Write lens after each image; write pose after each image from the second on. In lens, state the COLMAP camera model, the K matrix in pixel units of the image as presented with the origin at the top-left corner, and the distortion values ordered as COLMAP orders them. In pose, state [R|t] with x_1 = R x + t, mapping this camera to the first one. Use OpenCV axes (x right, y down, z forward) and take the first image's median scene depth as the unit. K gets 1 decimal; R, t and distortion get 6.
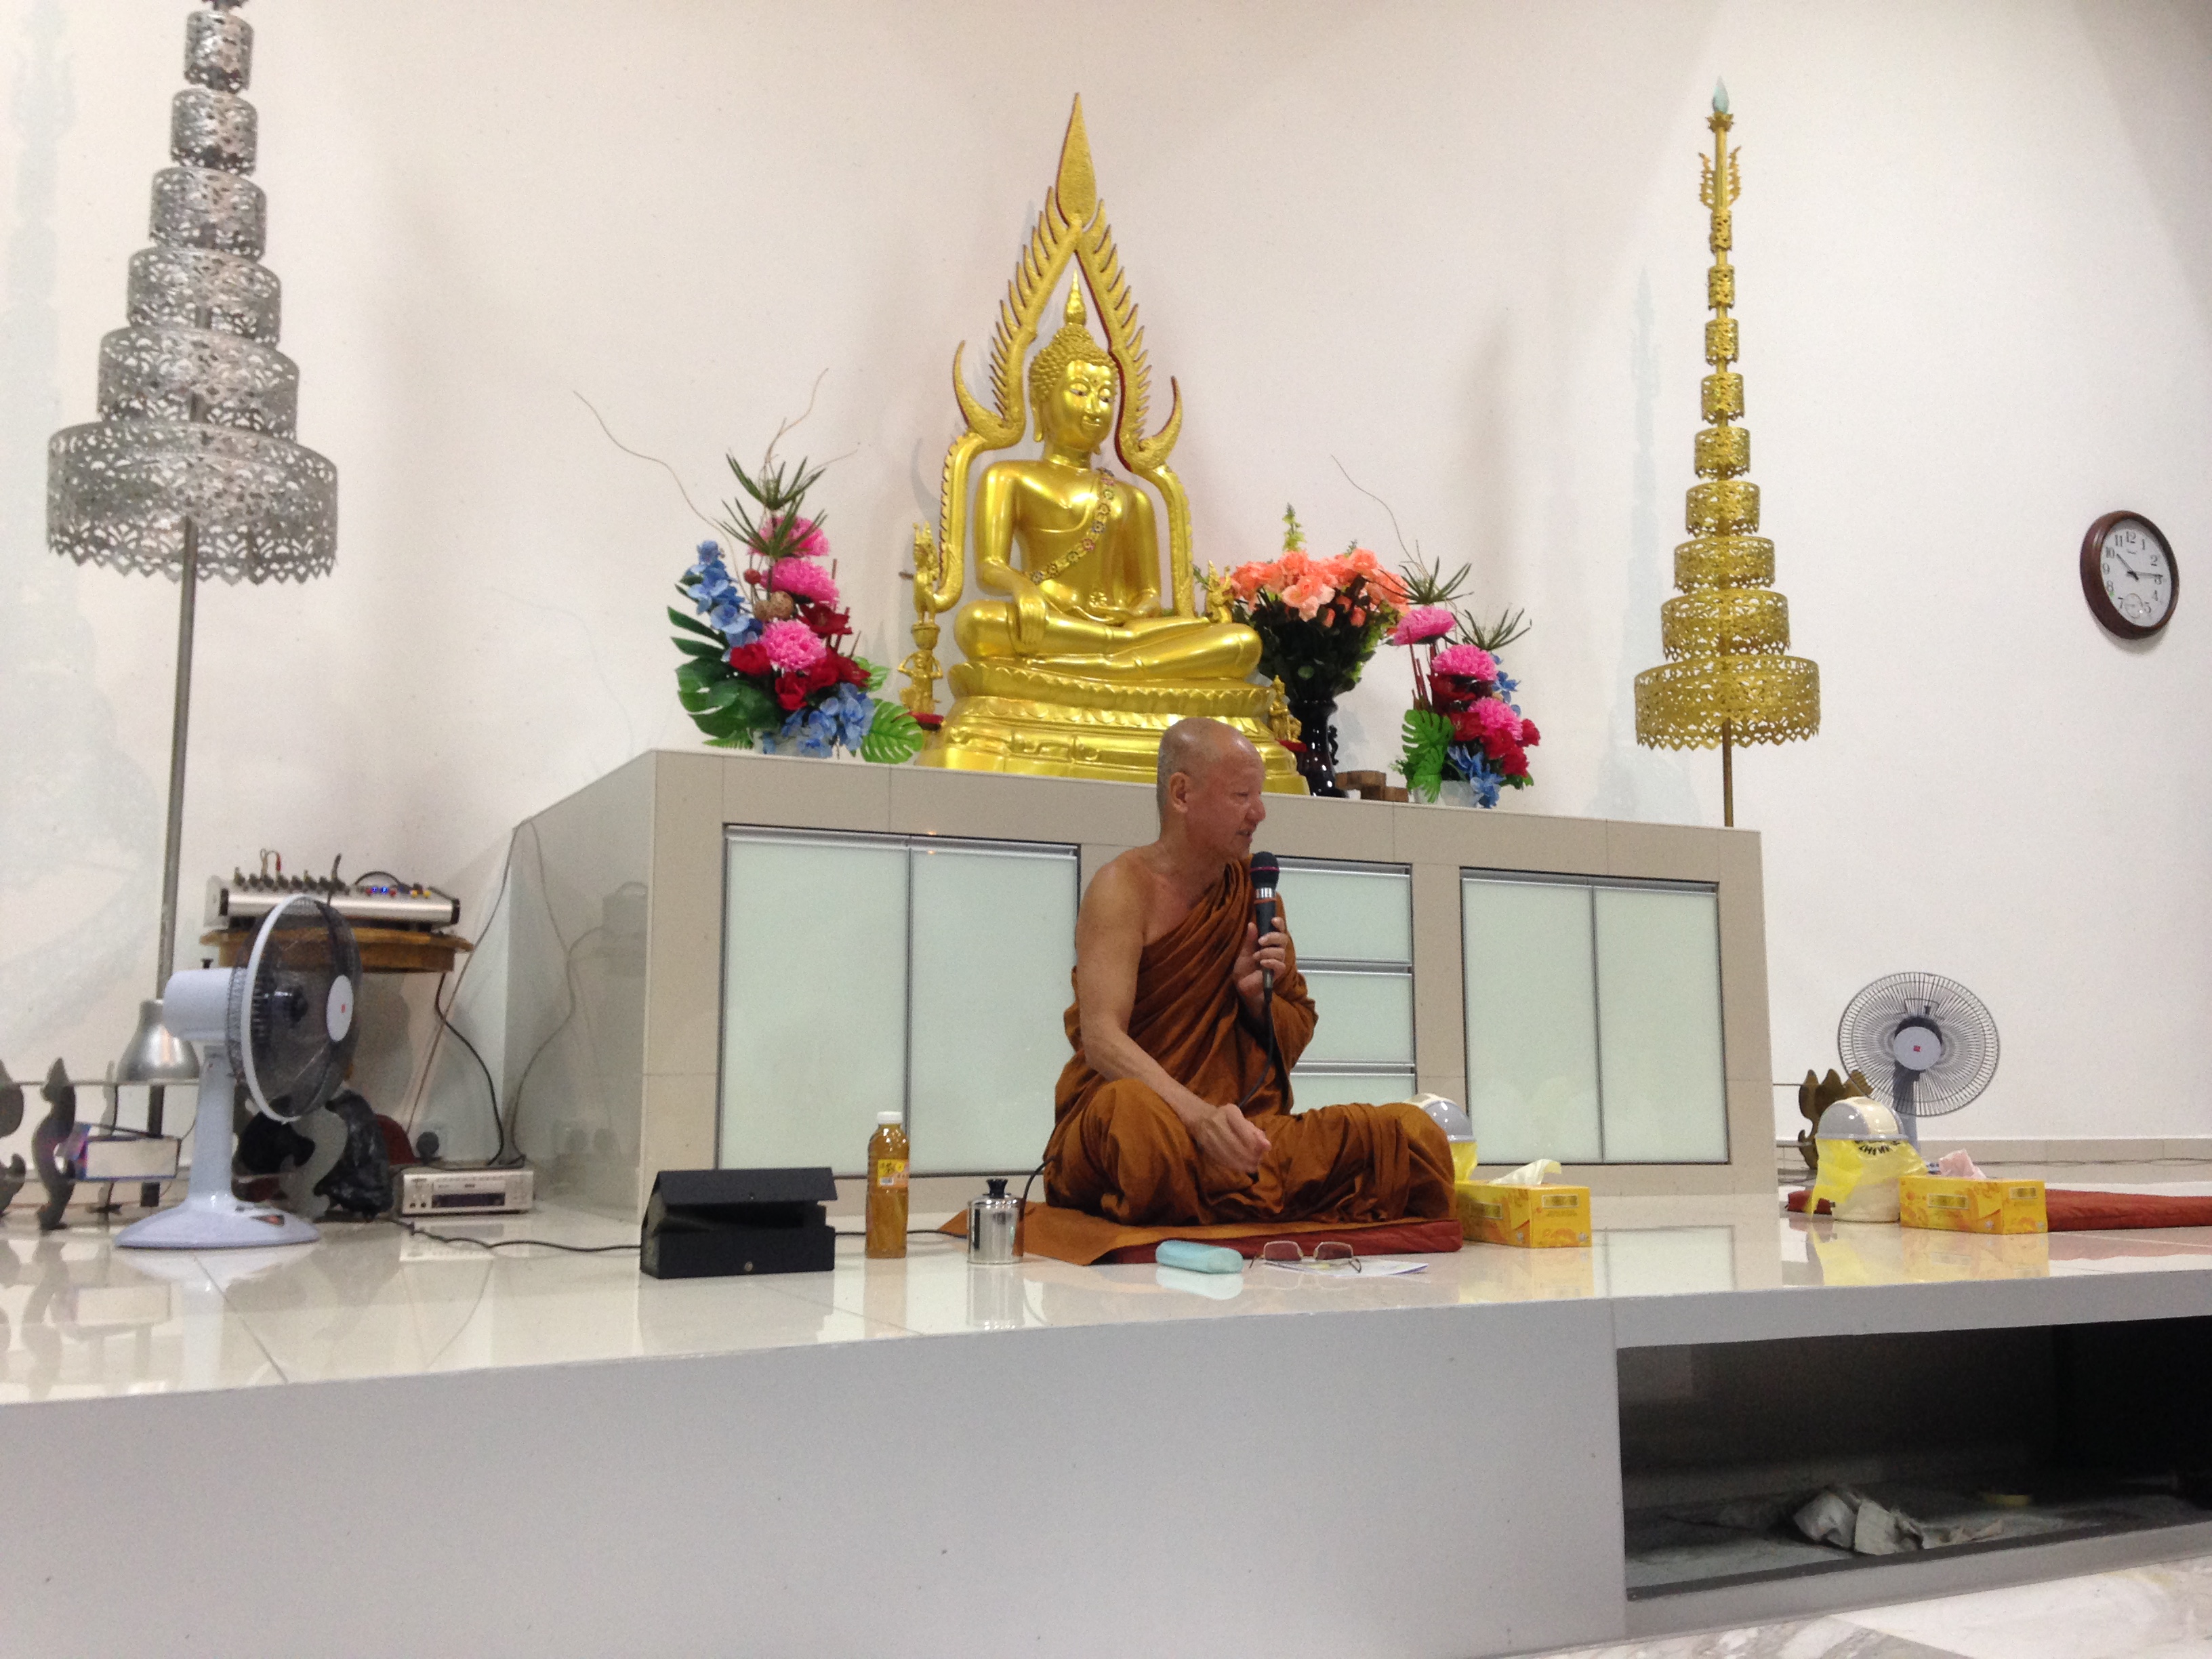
lens RADIAL K [[2001.3, 0, 1106.0], [0, 2001.3, 829.5], [0, 0, 1]] dist [0.080585, -0.002327]
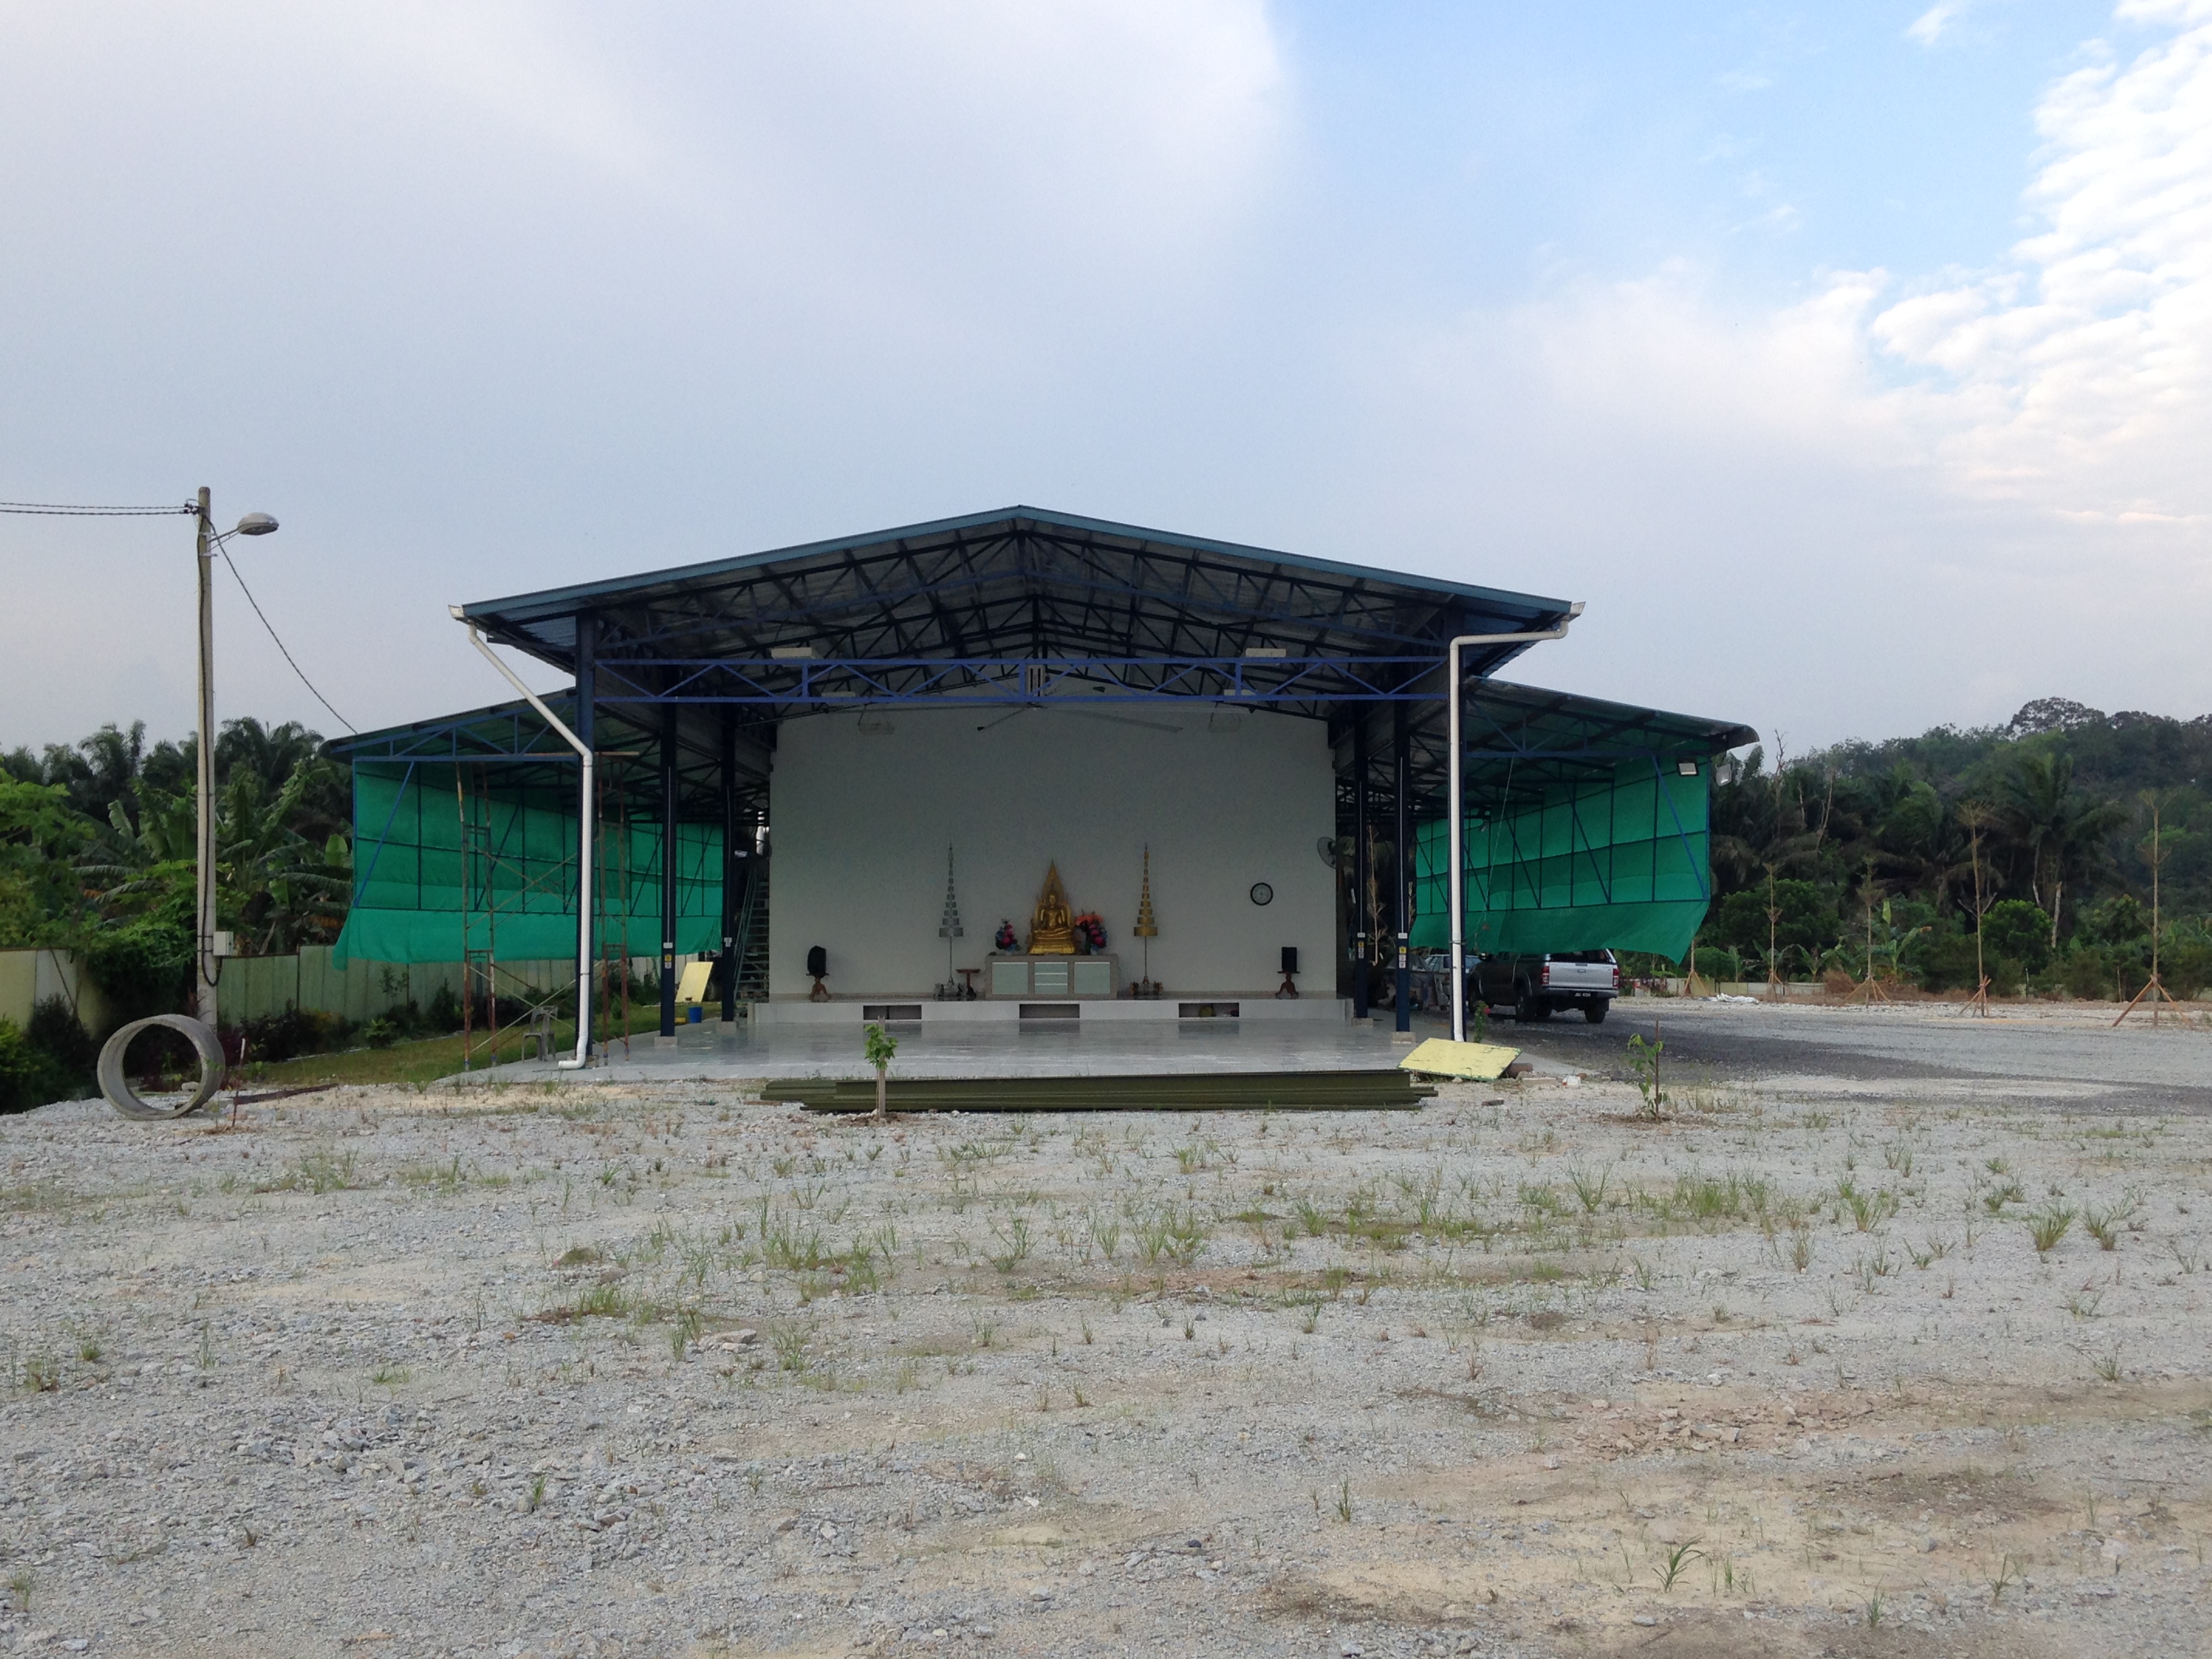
lens RADIAL K [[2440.1, 0, 1106.0], [0, 2440.1, 829.5], [0, 0, 1]] dist [0.011852, 0.383389]
pose [[0.912988, -0.016462, -0.407655, 4.416721], [0.053854, 0.995305, 0.080421, -1.342354], [0.404417, -0.095377, 0.909588, -8.202646]]
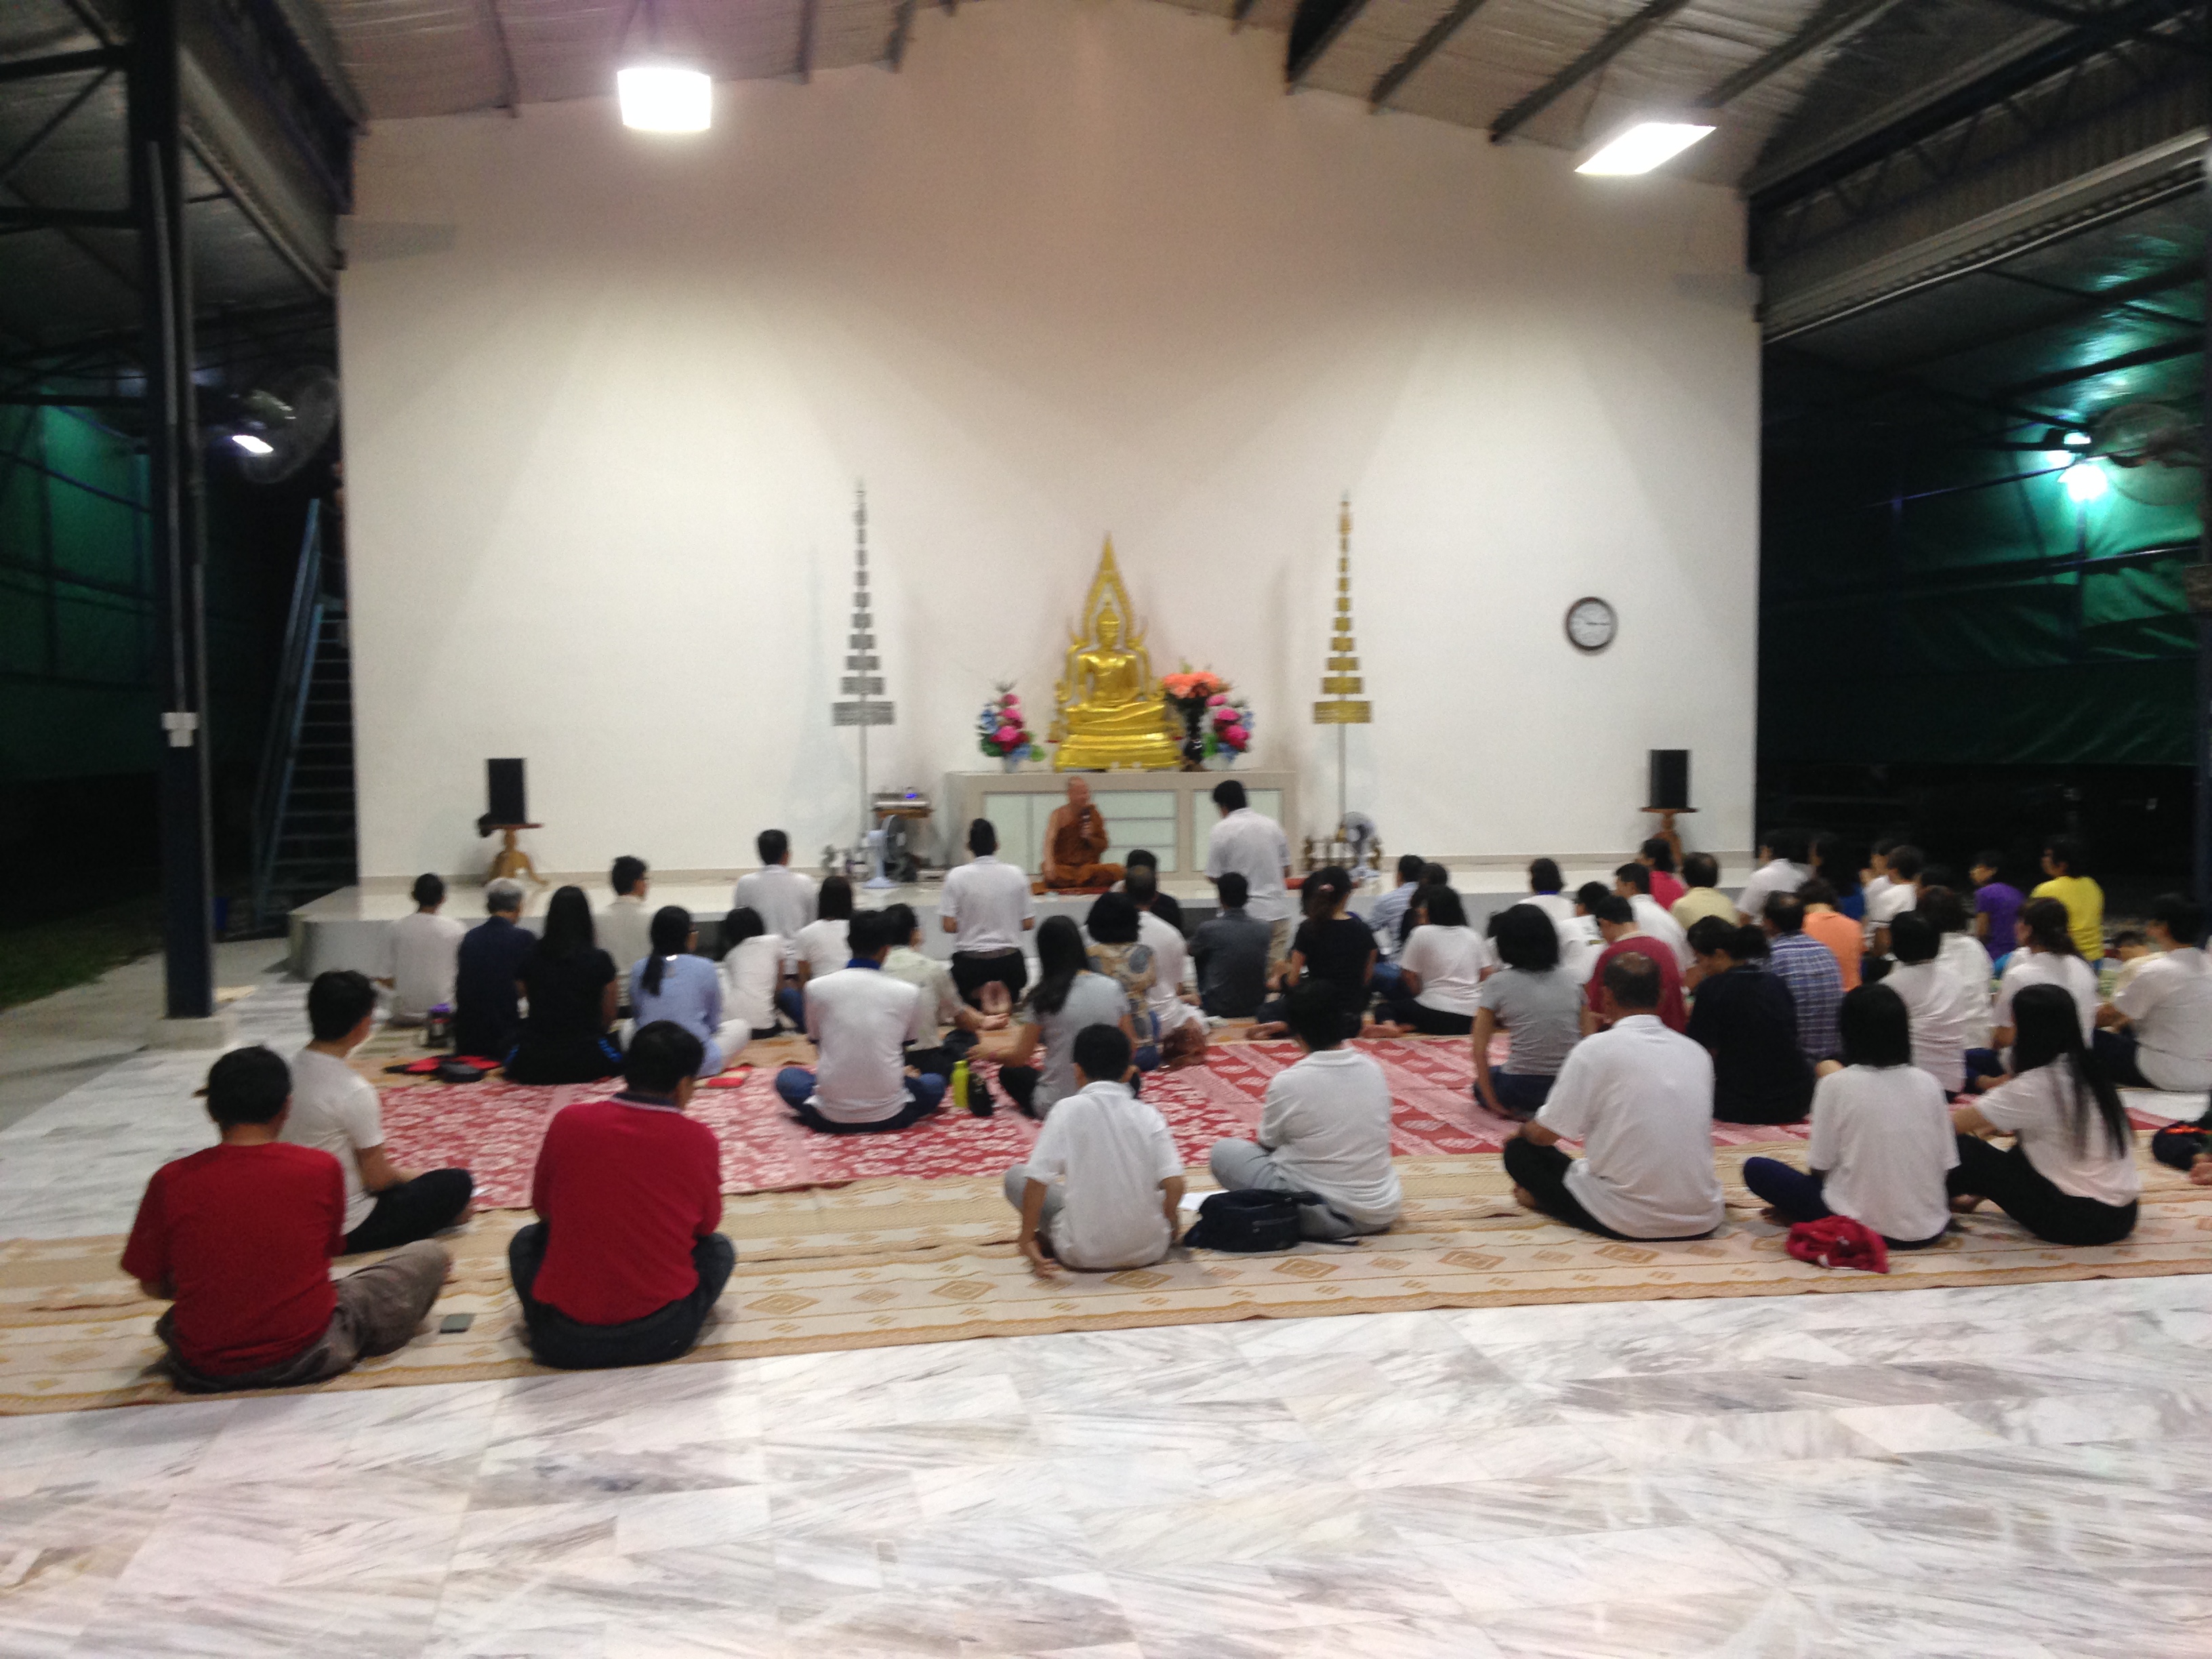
lens RADIAL K [[2001.3, 0, 1106.0], [0, 2001.3, 829.5], [0, 0, 1]] dist [0.080585, -0.002327]
pose [[0.962304, 0.008602, -0.271839, 0.922910], [0.040690, 0.983697, 0.175170, -0.501480], [0.268914, -0.179628, 0.946266, -2.246487]]
